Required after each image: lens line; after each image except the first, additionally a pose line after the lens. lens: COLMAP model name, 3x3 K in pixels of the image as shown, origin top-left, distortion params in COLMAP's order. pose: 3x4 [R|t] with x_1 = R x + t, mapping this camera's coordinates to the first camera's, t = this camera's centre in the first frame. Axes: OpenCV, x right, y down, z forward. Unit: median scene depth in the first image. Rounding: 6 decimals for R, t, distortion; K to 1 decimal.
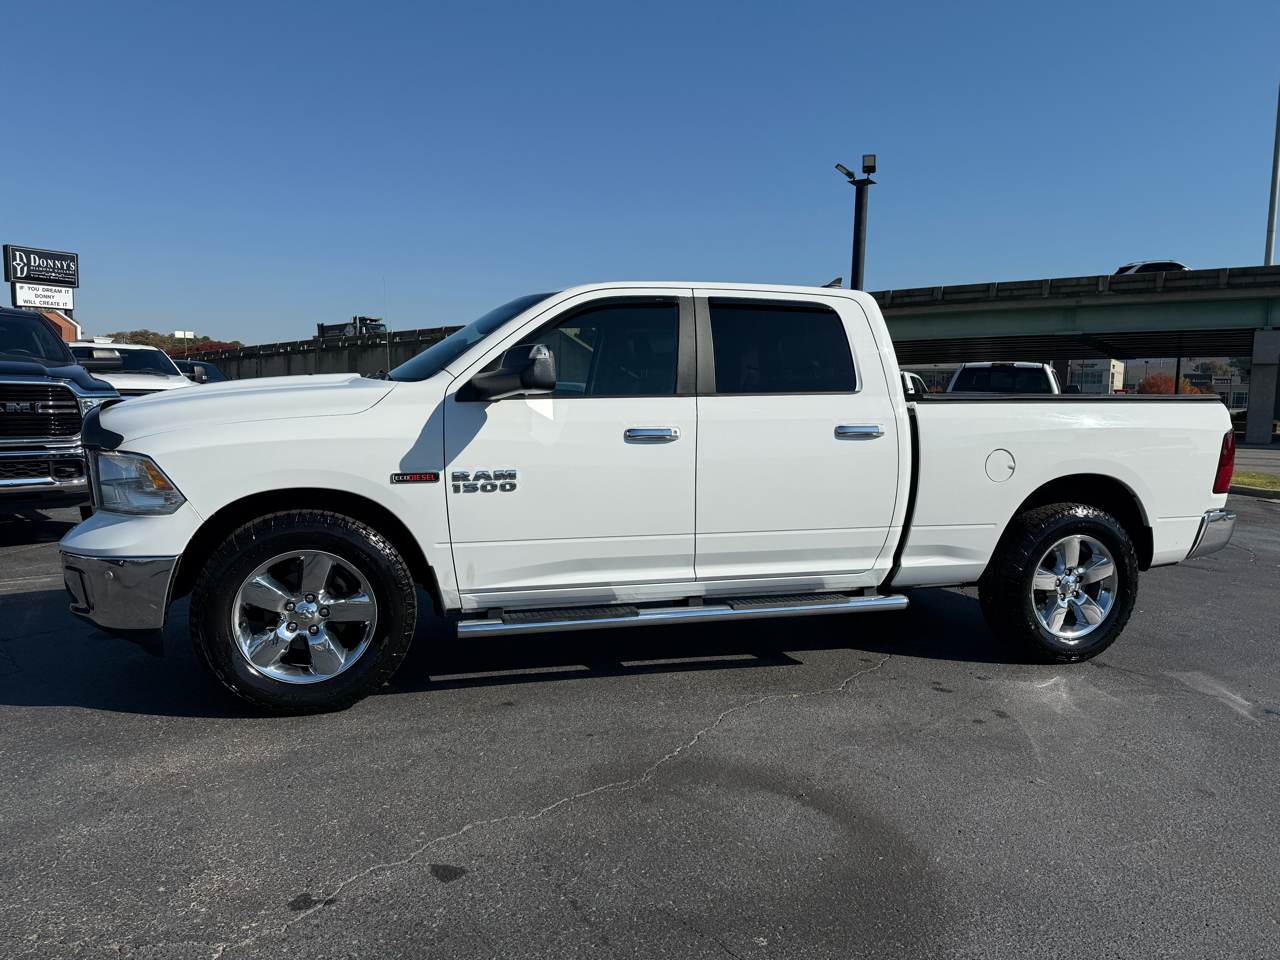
lens RADIAL K [[922.7, 0, 617.5], [0, 922.7, 459.5], [0, 0, 1]] dist [0.012135, 0.000566]
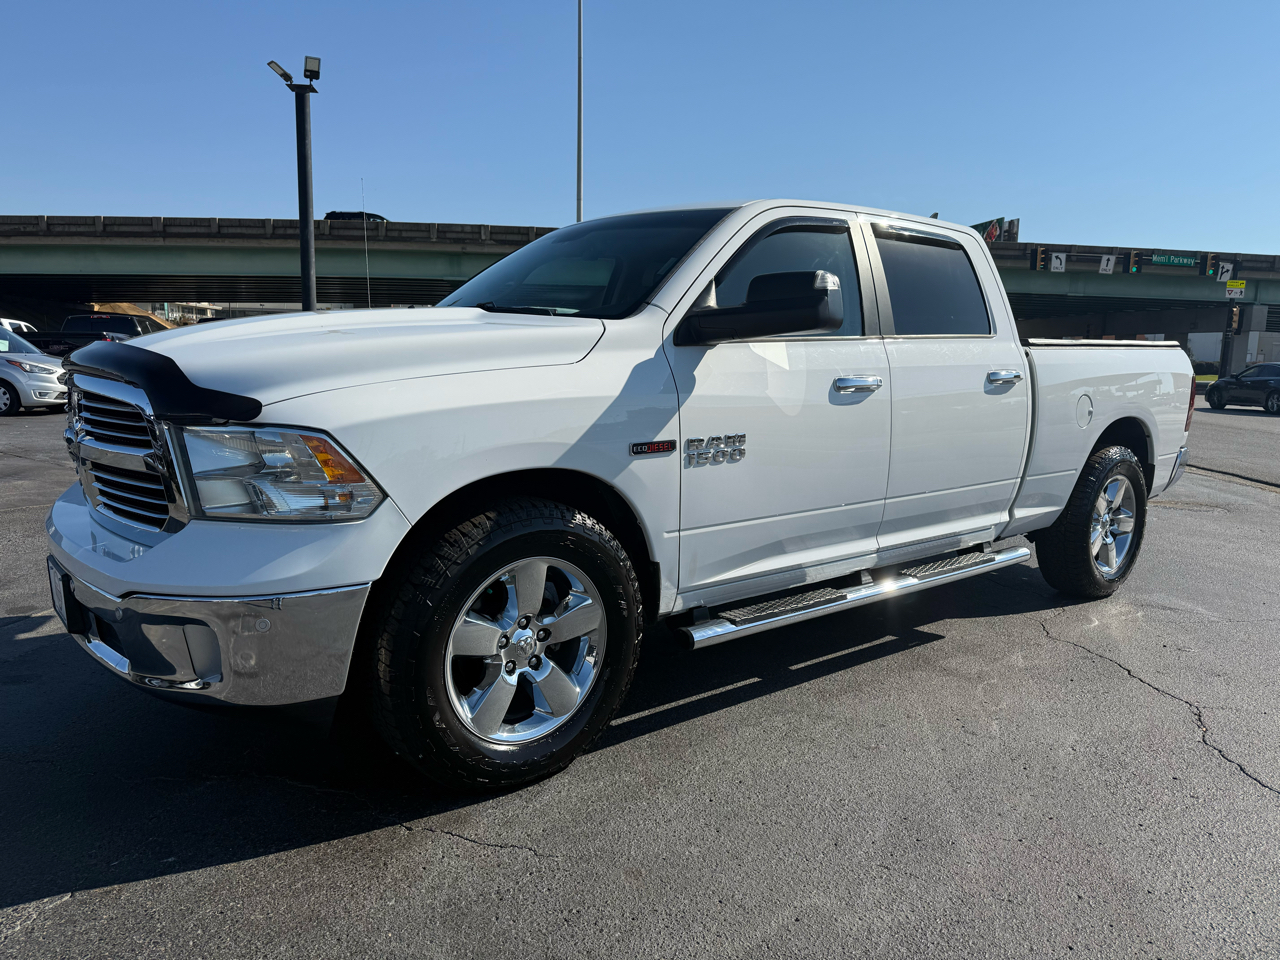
lens RADIAL K [[926.2, 0, 640.8], [0, 926.2, 477.9], [0, 0, 1]] dist [0.030026, -0.041139]
pose [[0.918720, -0.053163, 0.391315, -0.459914], [0.024125, 0.996602, 0.078755, -0.013058], [-0.394172, -0.062913, 0.916881, 0.278419]]
